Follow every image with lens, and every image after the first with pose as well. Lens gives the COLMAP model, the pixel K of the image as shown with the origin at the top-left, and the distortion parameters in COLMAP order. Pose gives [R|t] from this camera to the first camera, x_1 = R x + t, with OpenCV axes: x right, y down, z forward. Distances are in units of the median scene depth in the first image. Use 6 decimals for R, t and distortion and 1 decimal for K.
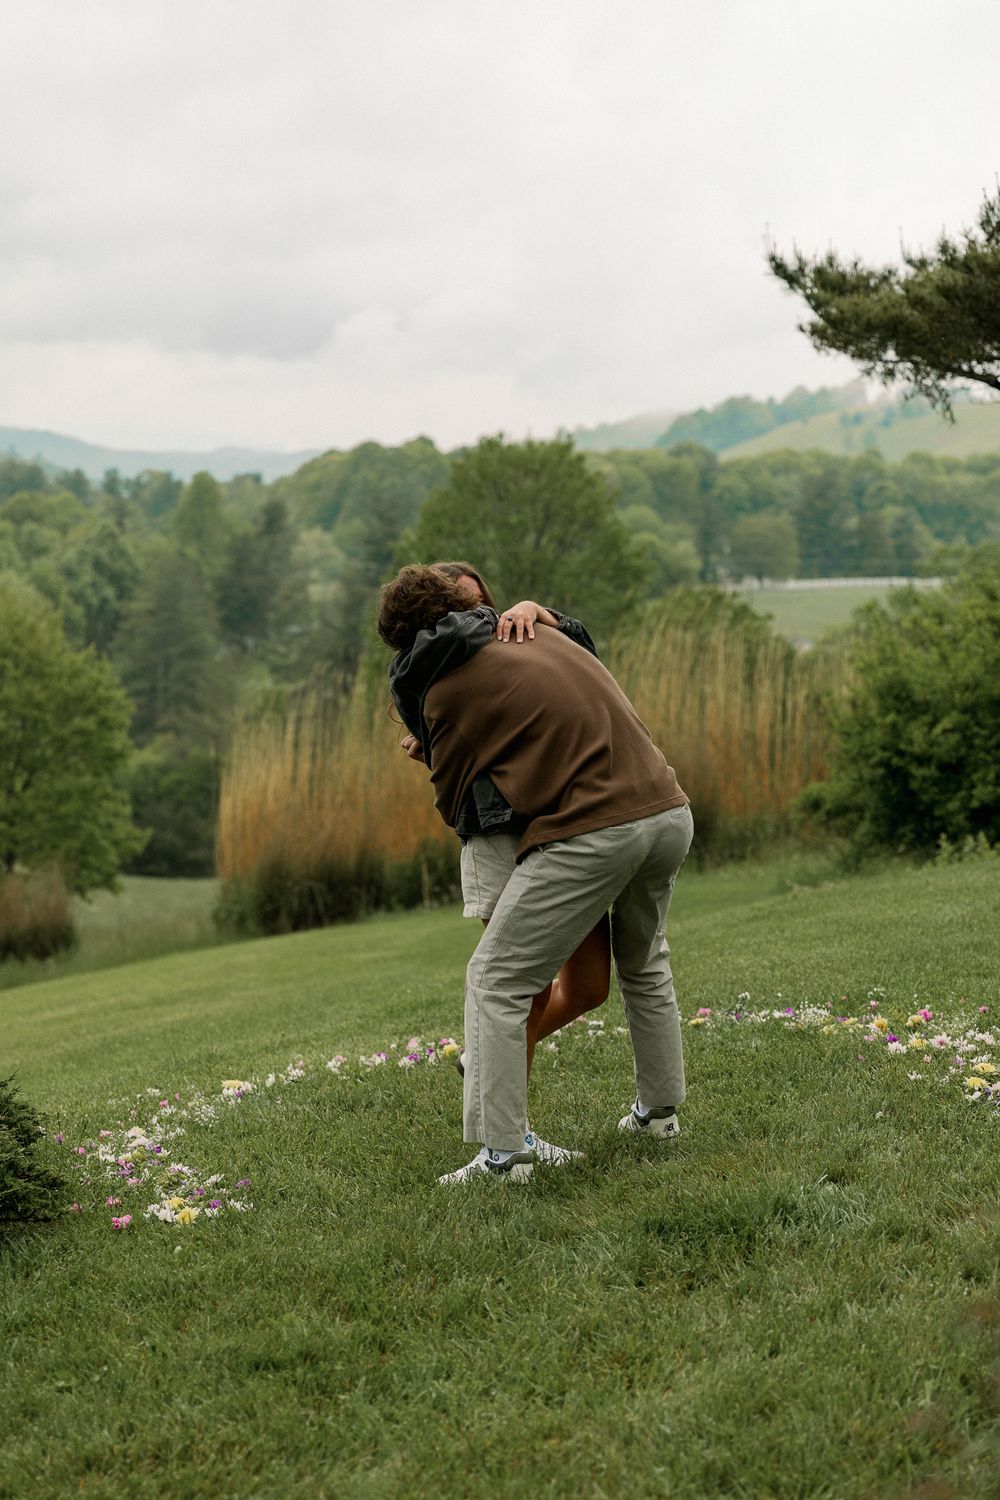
lens RADIAL K [[2911.9, 0, 500.0], [0, 2911.9, 750.0], [0, 0, 1]] dist [0.007379, -0.026353]
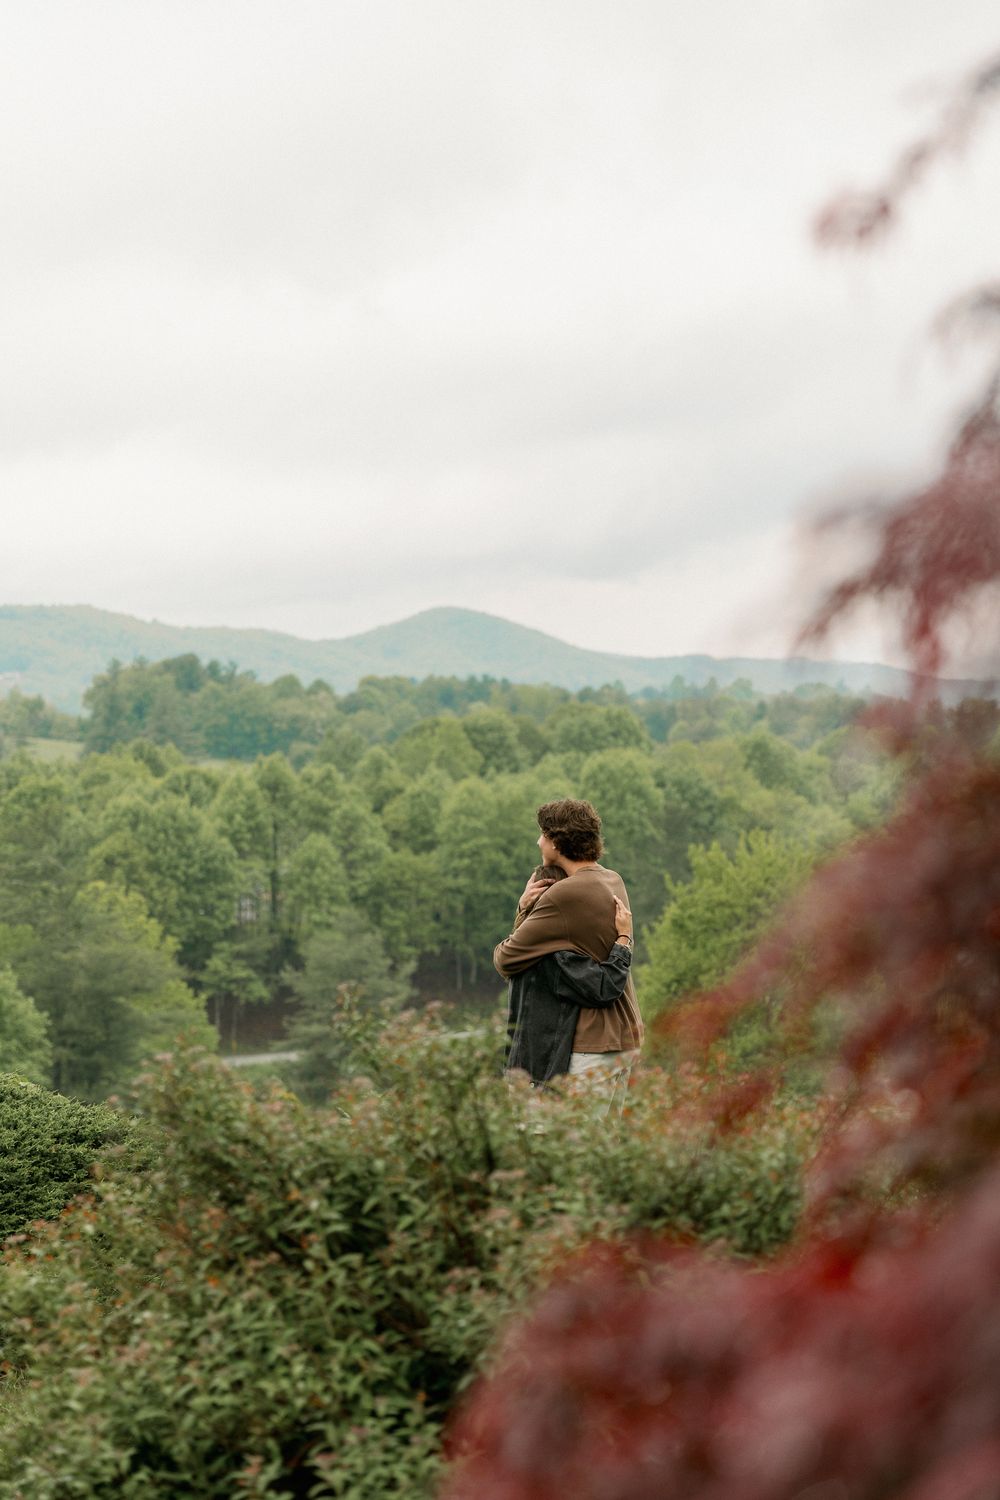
lens RADIAL K [[2939.1, 0, 500.0], [0, 2939.1, 750.0], [0, 0, 1]] dist [-0.003691, -0.164581]
pose [[0.958936, -0.031863, -0.281828, 0.042459], [0.009737, 0.996782, -0.079565, -0.000854], [0.283456, 0.073554, 0.956160, -0.050590]]
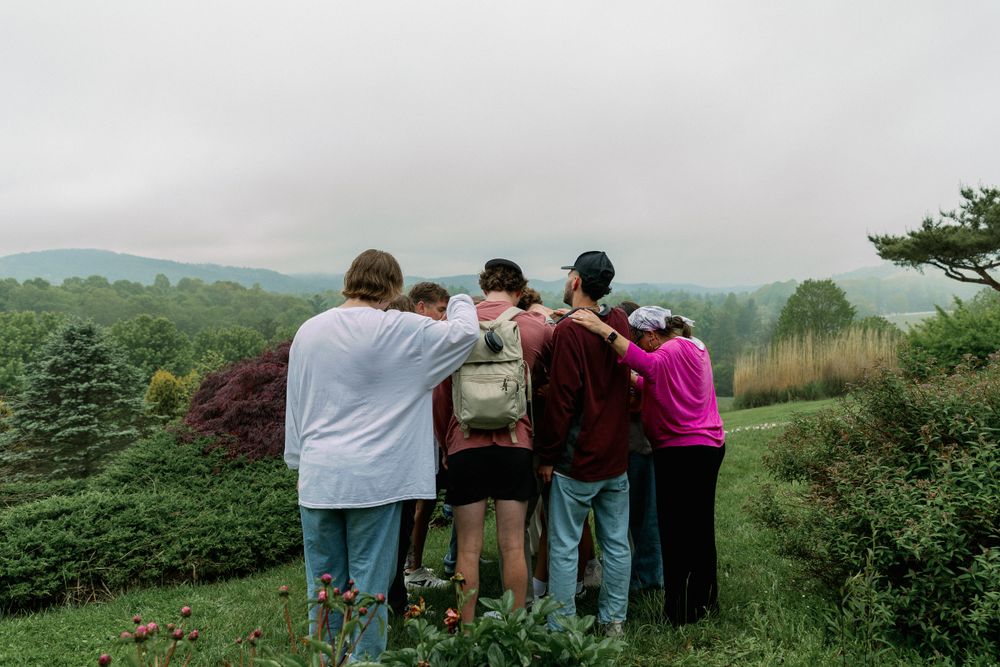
lens RADIAL K [[725.4, 0, 500.0], [0, 725.4, 333.5], [0, 0, 1]] dist [0.007396, 0.004858]
pose [[0.915322, -0.035895, -0.401119, 0.007766], [0.018206, 0.998690, -0.047826, 0.000606], [0.402310, 0.036473, 0.914777, -0.033872]]
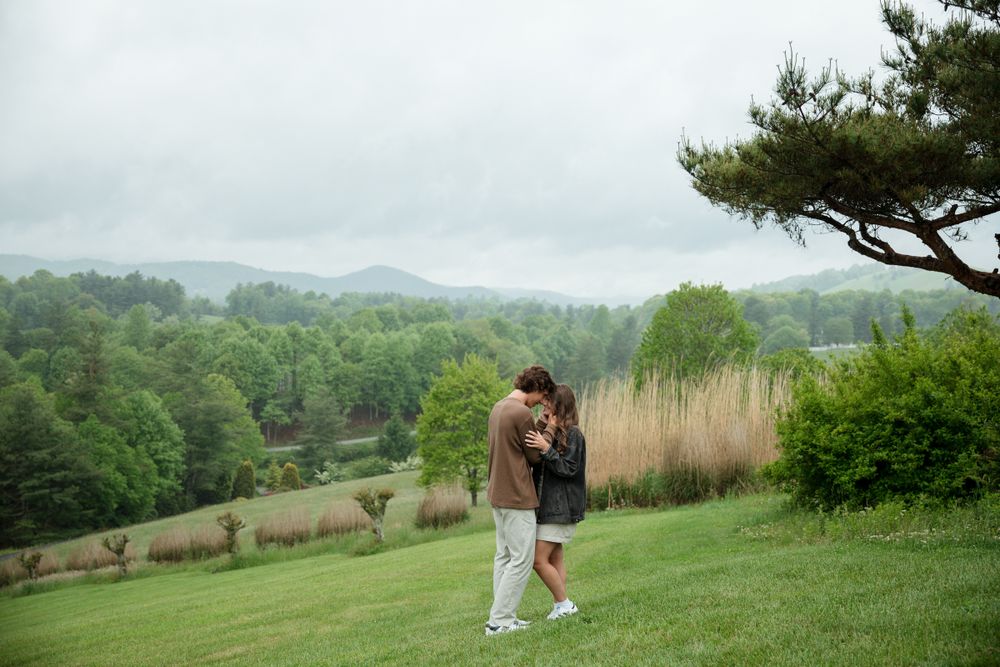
lens RADIAL K [[1141.1, 0, 500.0], [0, 1141.1, 333.5], [0, 0, 1]] dist [0.042337, 0.024705]
pose [[0.979296, -0.017710, -0.201657, 0.036214], [0.003427, 0.997474, -0.070954, -0.006997], [0.202405, 0.068794, 0.976883, 0.112826]]
